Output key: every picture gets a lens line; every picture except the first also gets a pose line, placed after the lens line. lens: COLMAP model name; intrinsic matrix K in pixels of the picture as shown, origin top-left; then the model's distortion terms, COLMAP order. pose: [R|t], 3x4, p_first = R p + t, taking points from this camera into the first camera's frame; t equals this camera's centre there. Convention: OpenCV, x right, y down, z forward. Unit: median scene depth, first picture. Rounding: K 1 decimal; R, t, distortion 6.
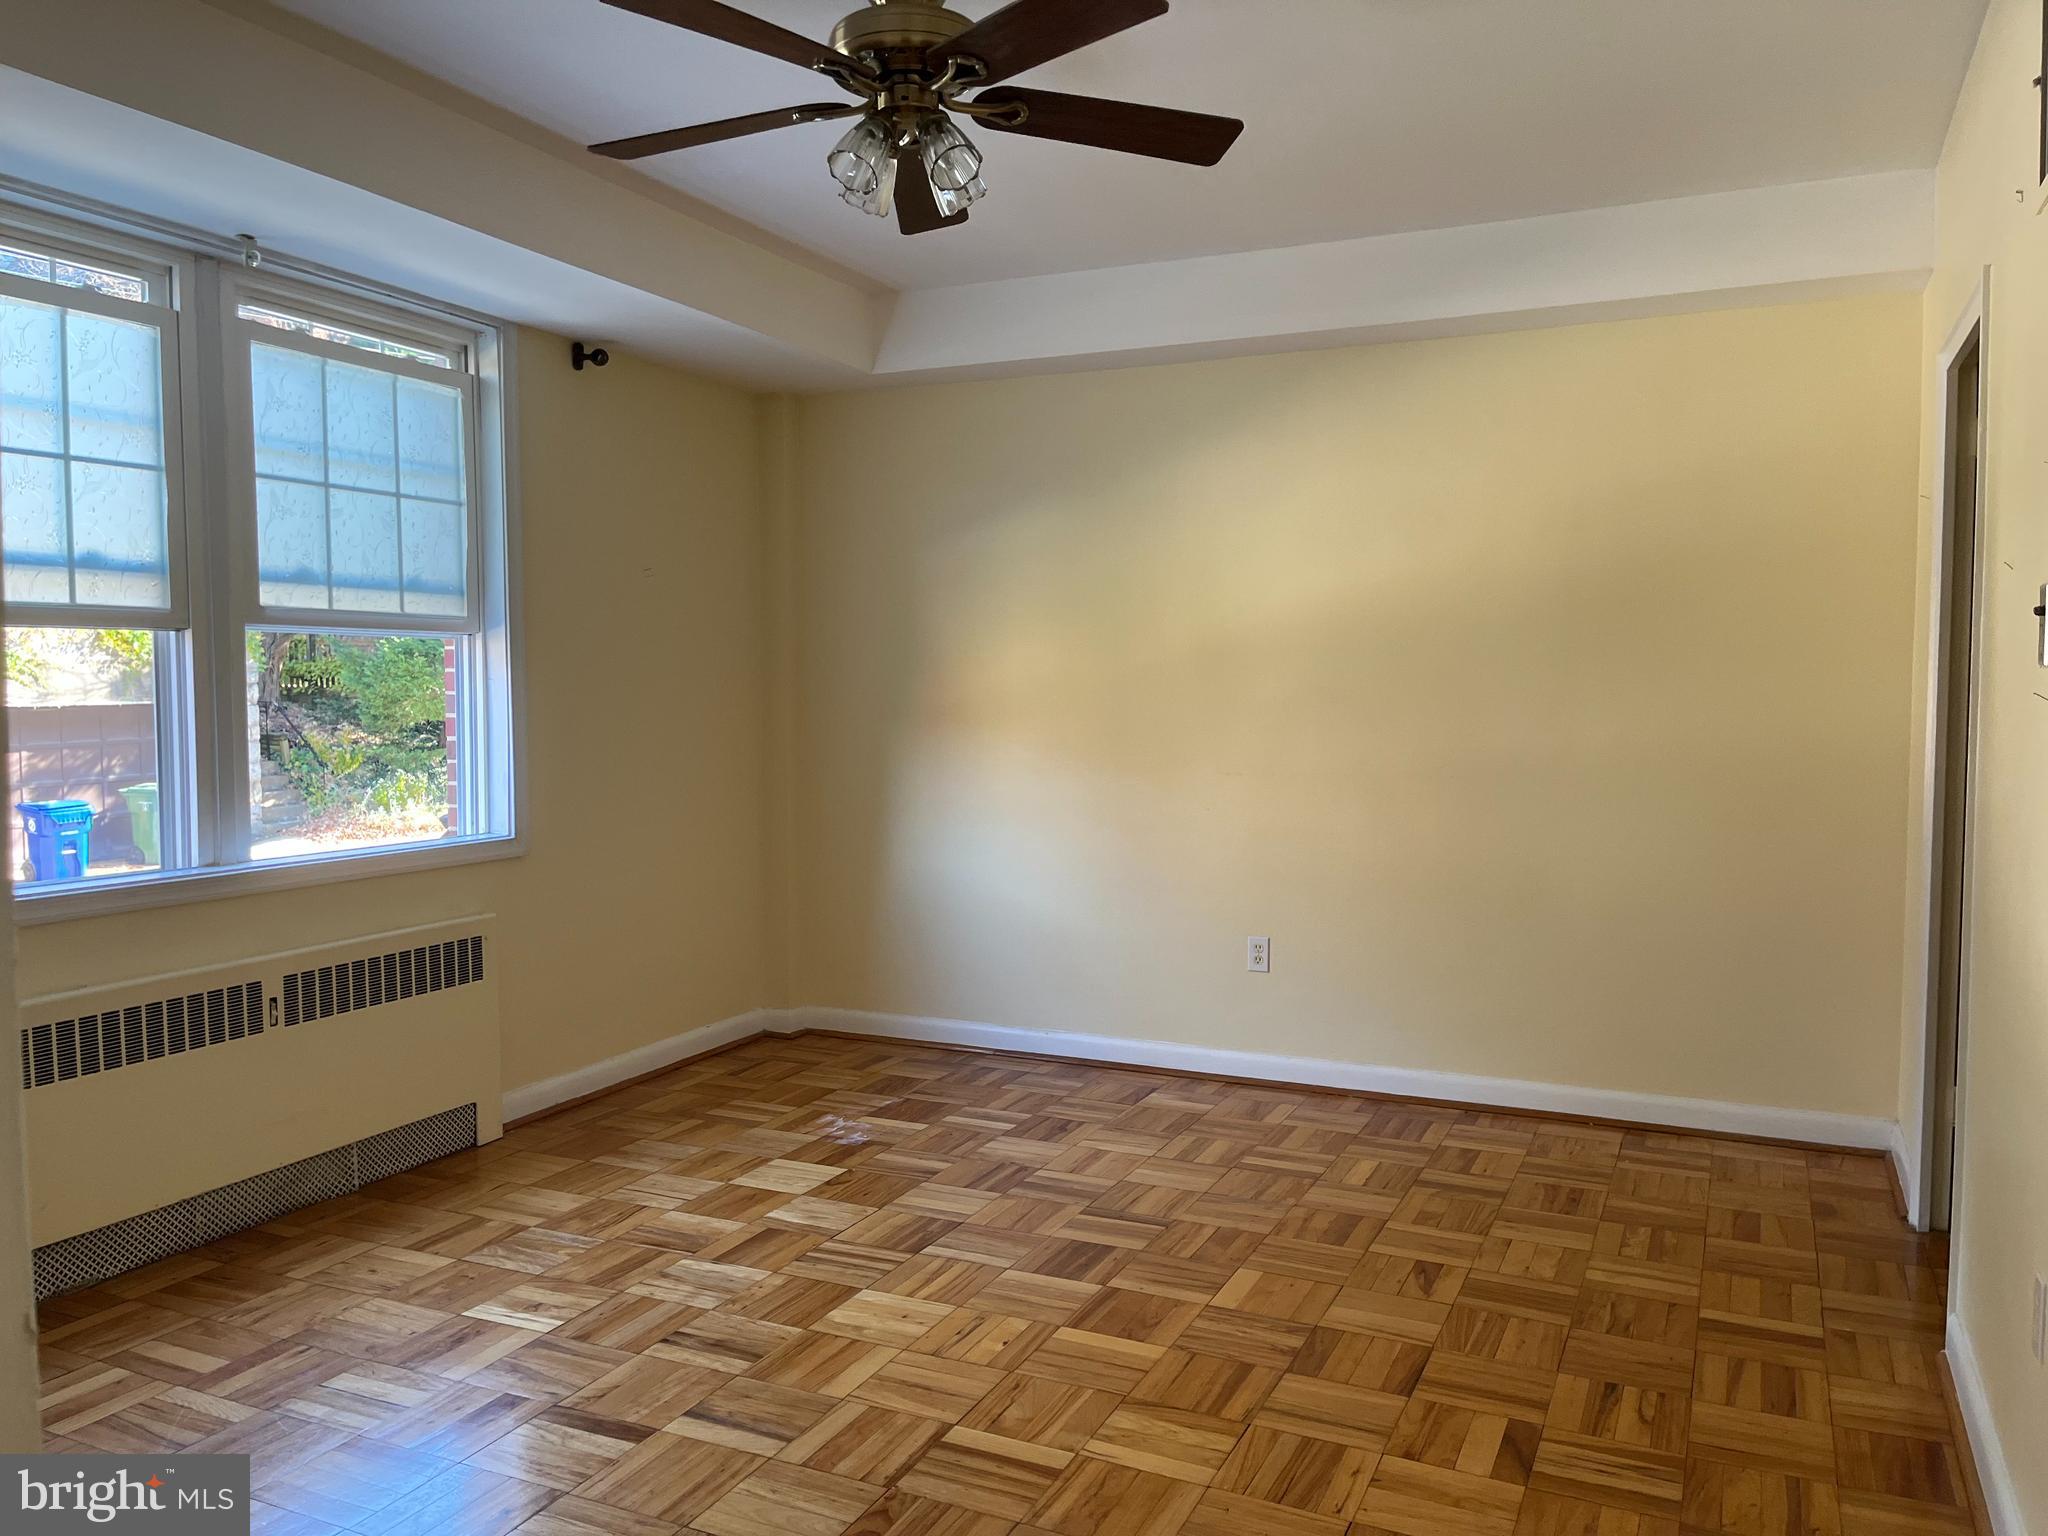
lens RADIAL K [[1548.0, 0, 1016.4], [0, 1548.0, 770.3], [0, 0, 1]] dist [0.074874, -0.097417]
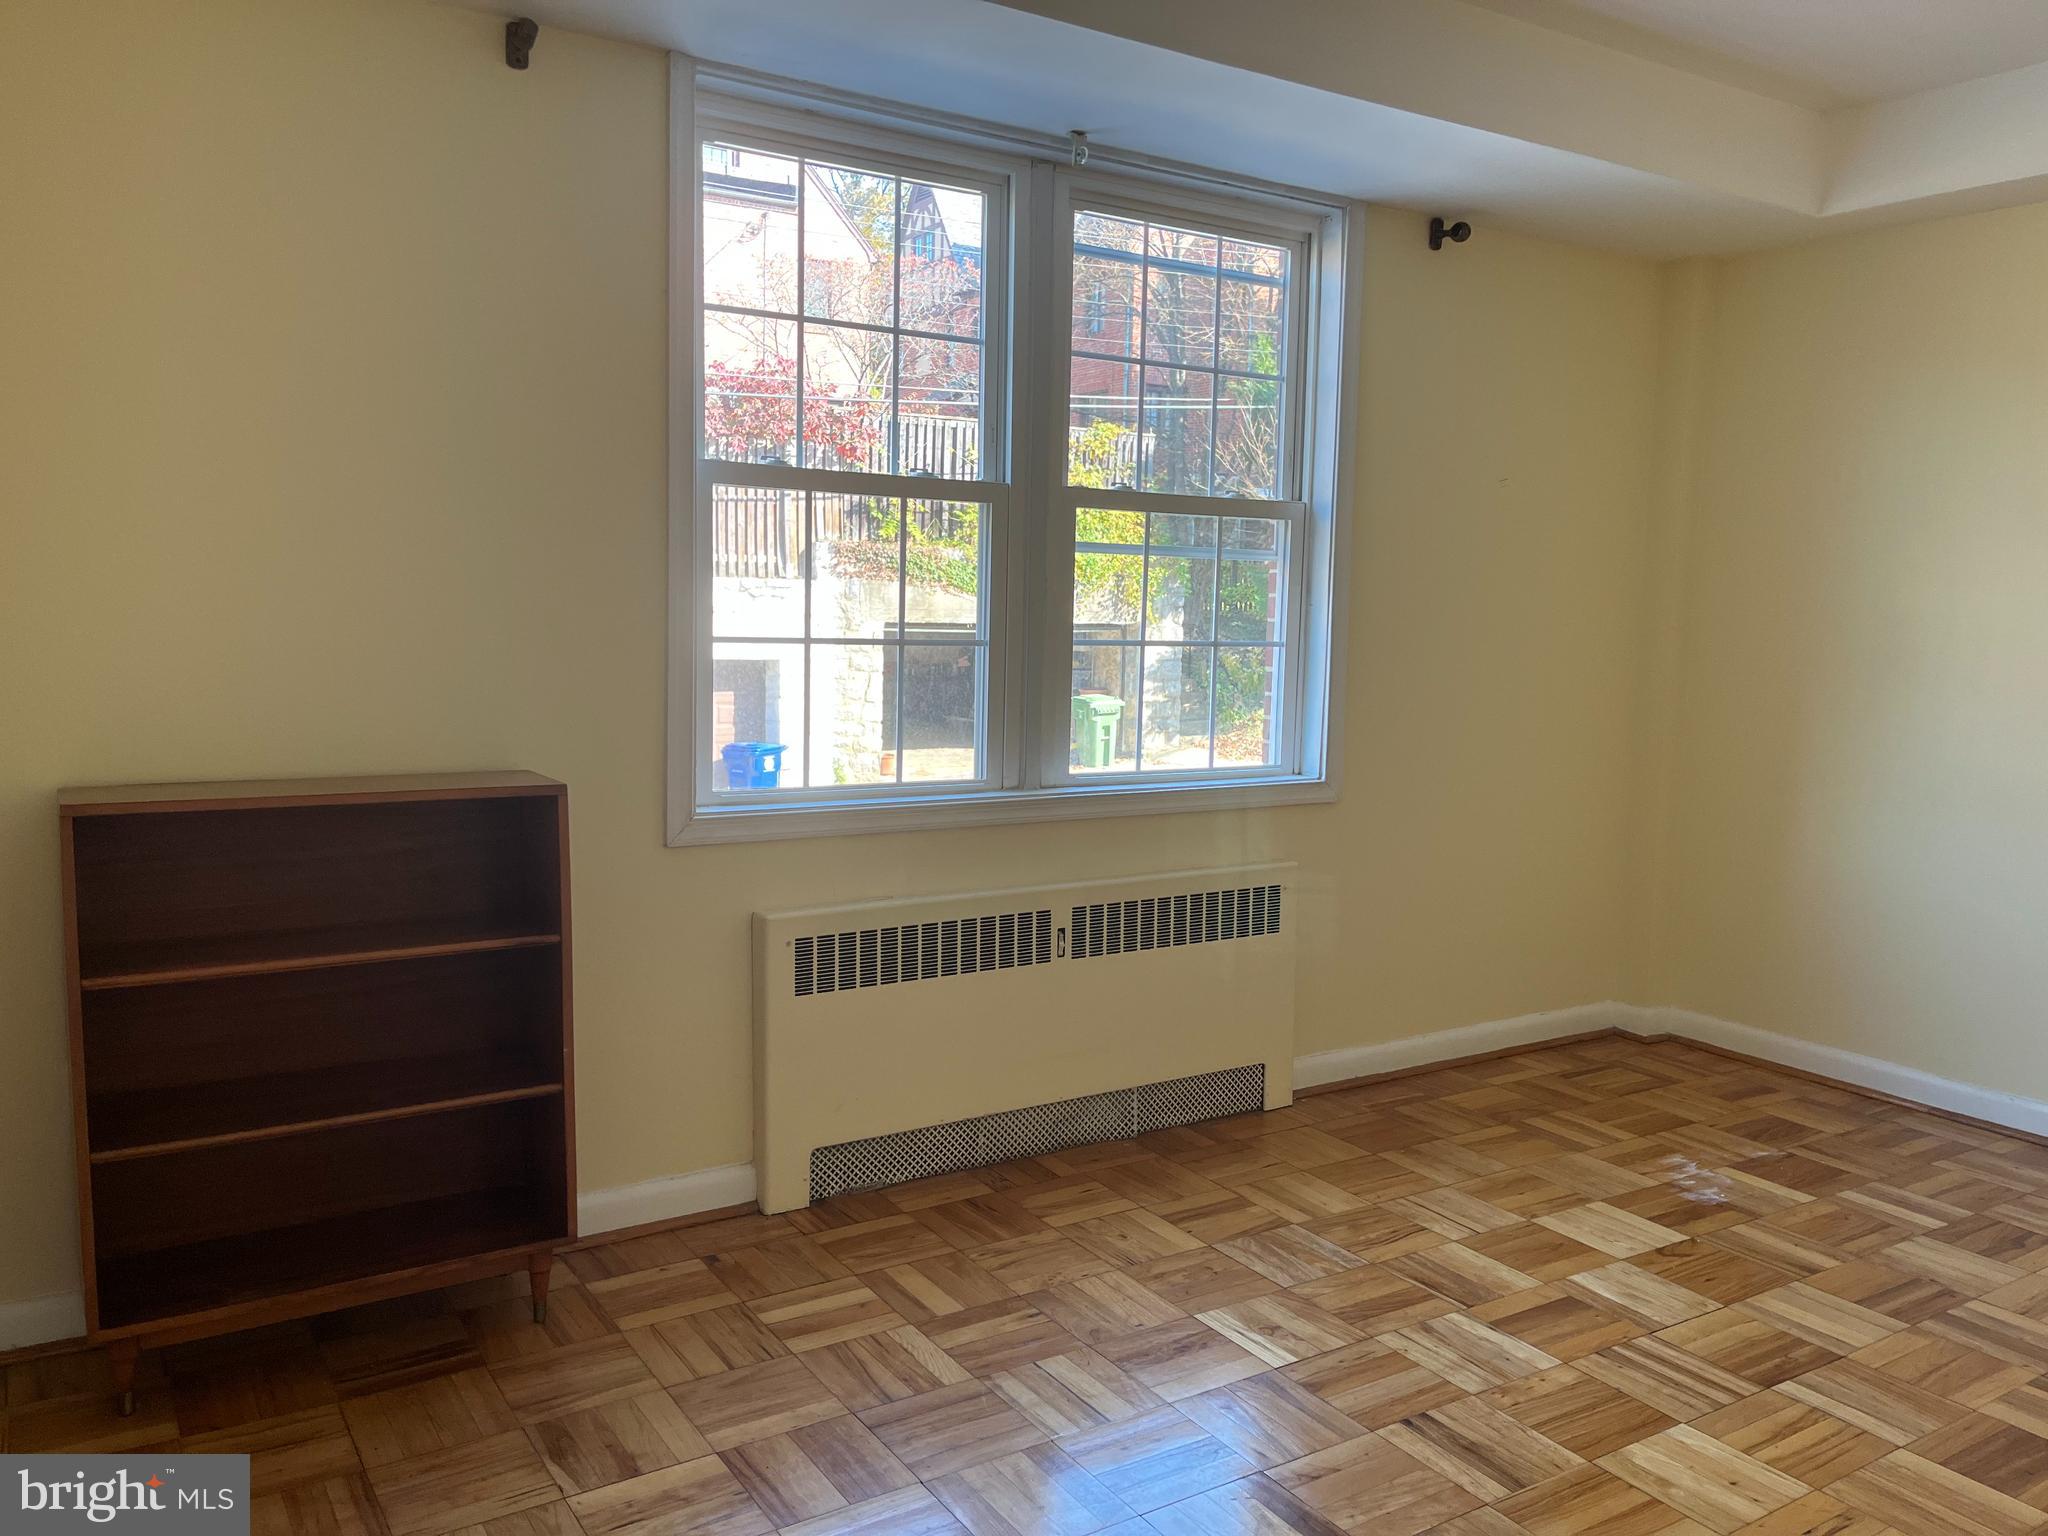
lens RADIAL K [[1548.0, 0, 1027.7], [0, 1548.0, 762.3], [0, 0, 1]] dist [0.074874, -0.097417]
pose [[0.844634, 0.071517, -0.530545, 0.013024], [-0.050508, 0.997262, 0.054022, -0.009192], [0.532956, -0.018832, 0.845933, 0.173508]]
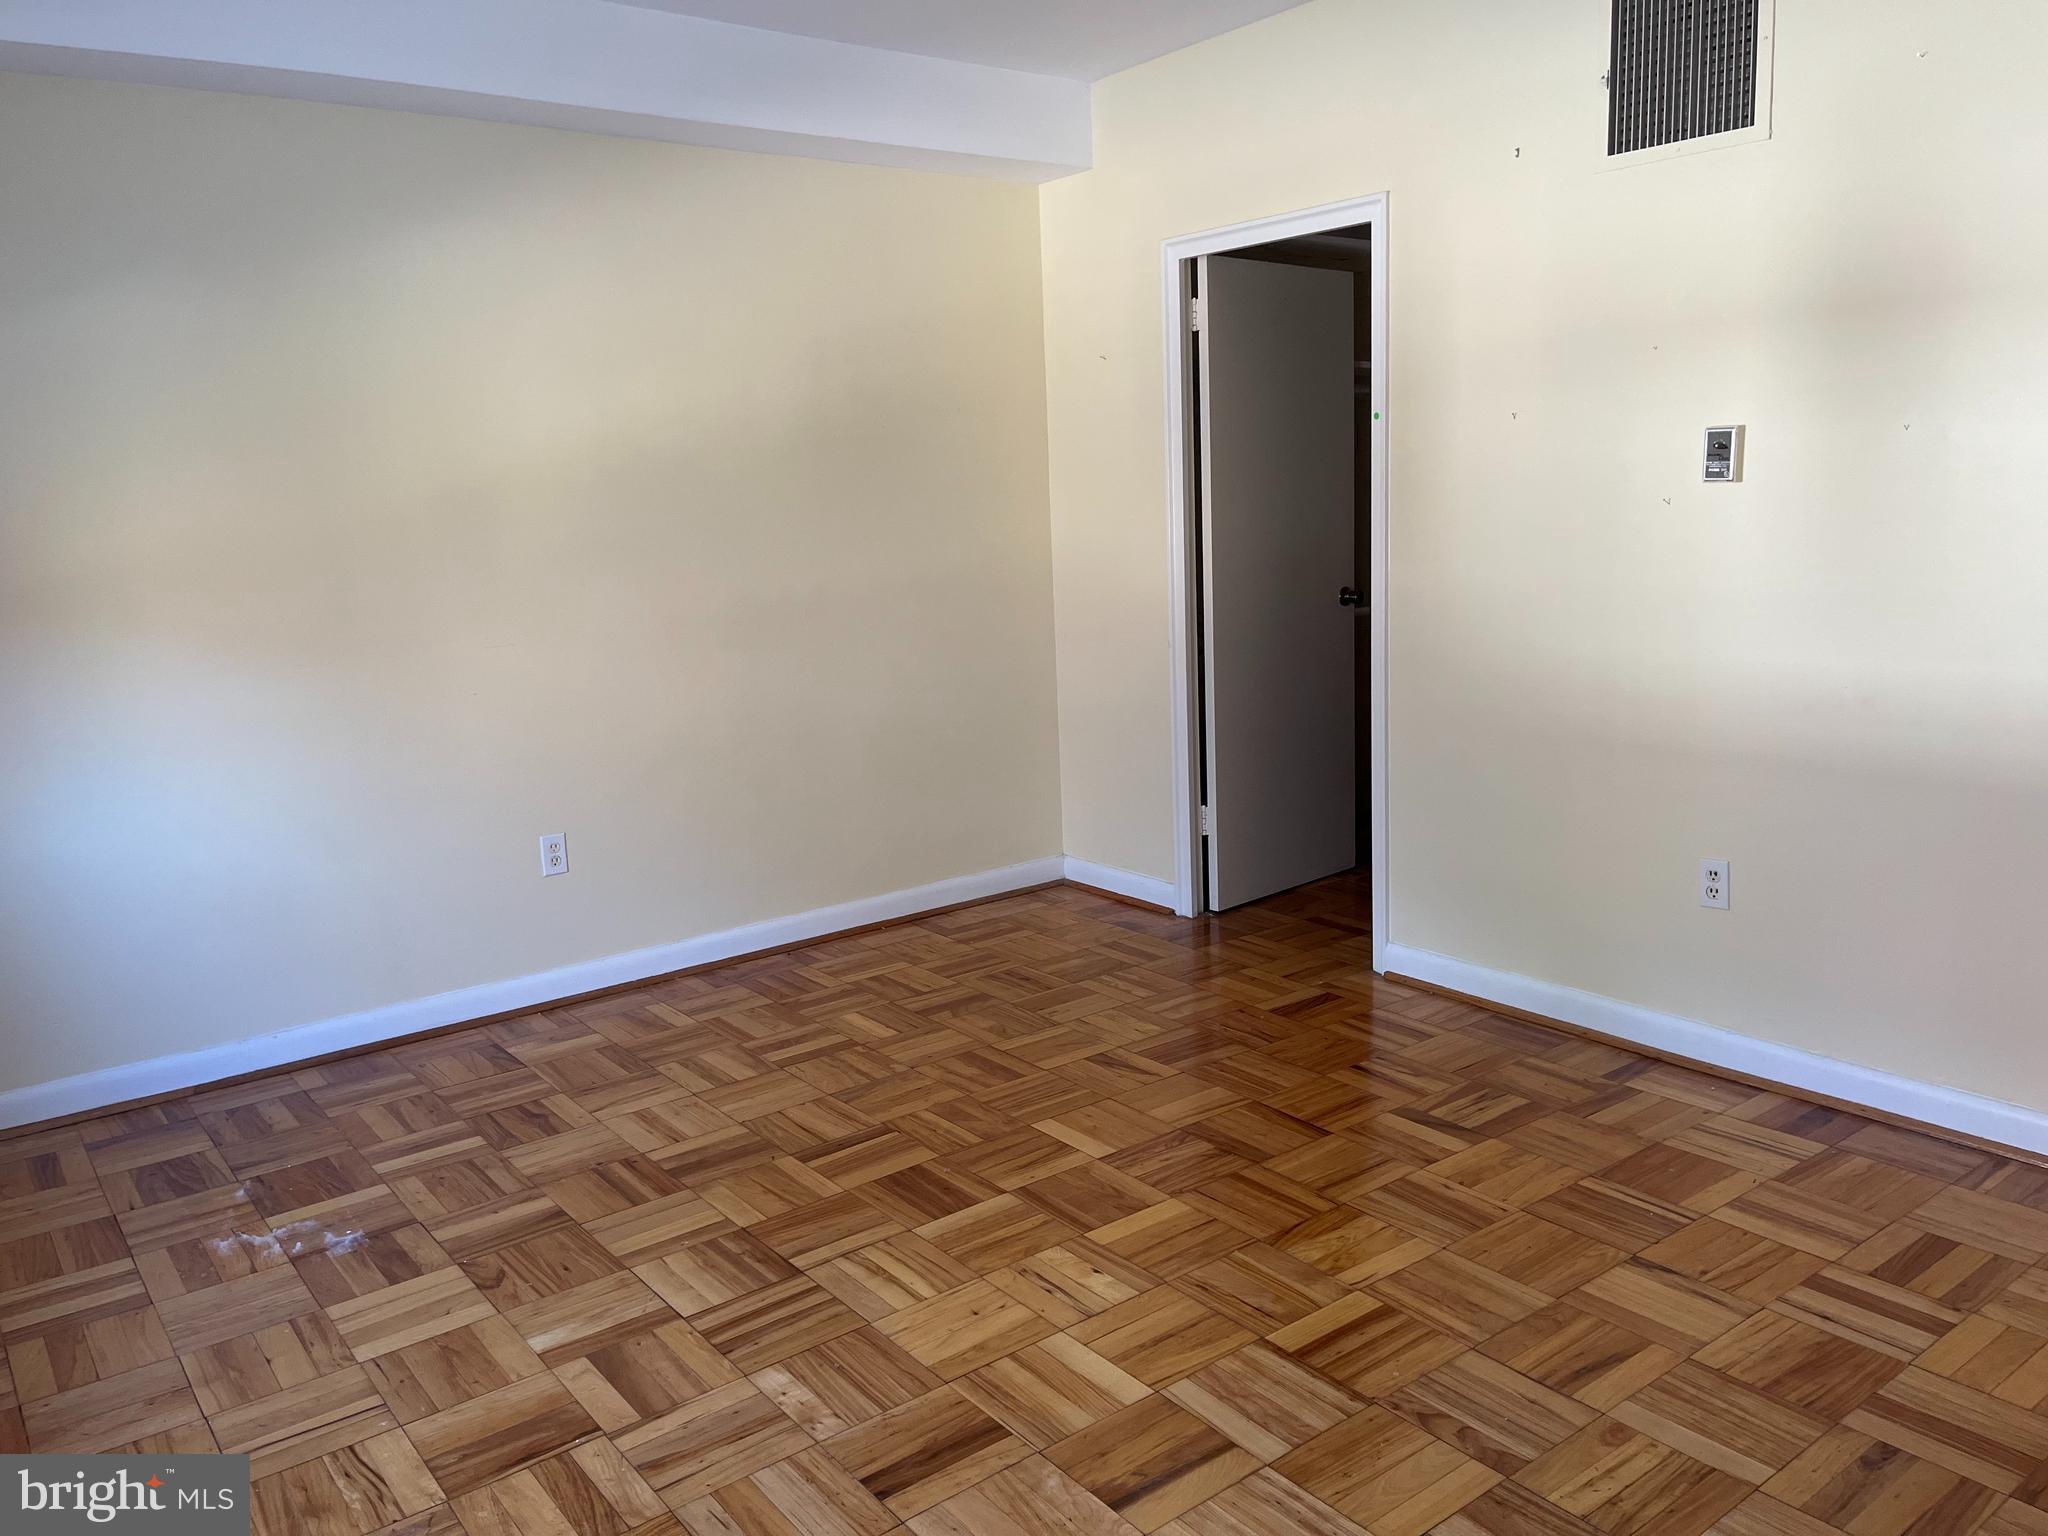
lens RADIAL K [[1548.0, 0, 1008.4], [0, 1548.0, 751.1], [0, 0, 1]] dist [0.074874, -0.097417]
pose [[0.462933, -0.167656, 0.870393, -0.616993], [0.089512, 0.985772, 0.142272, -0.049252], [-0.881862, 0.012048, 0.471353, 0.500109]]
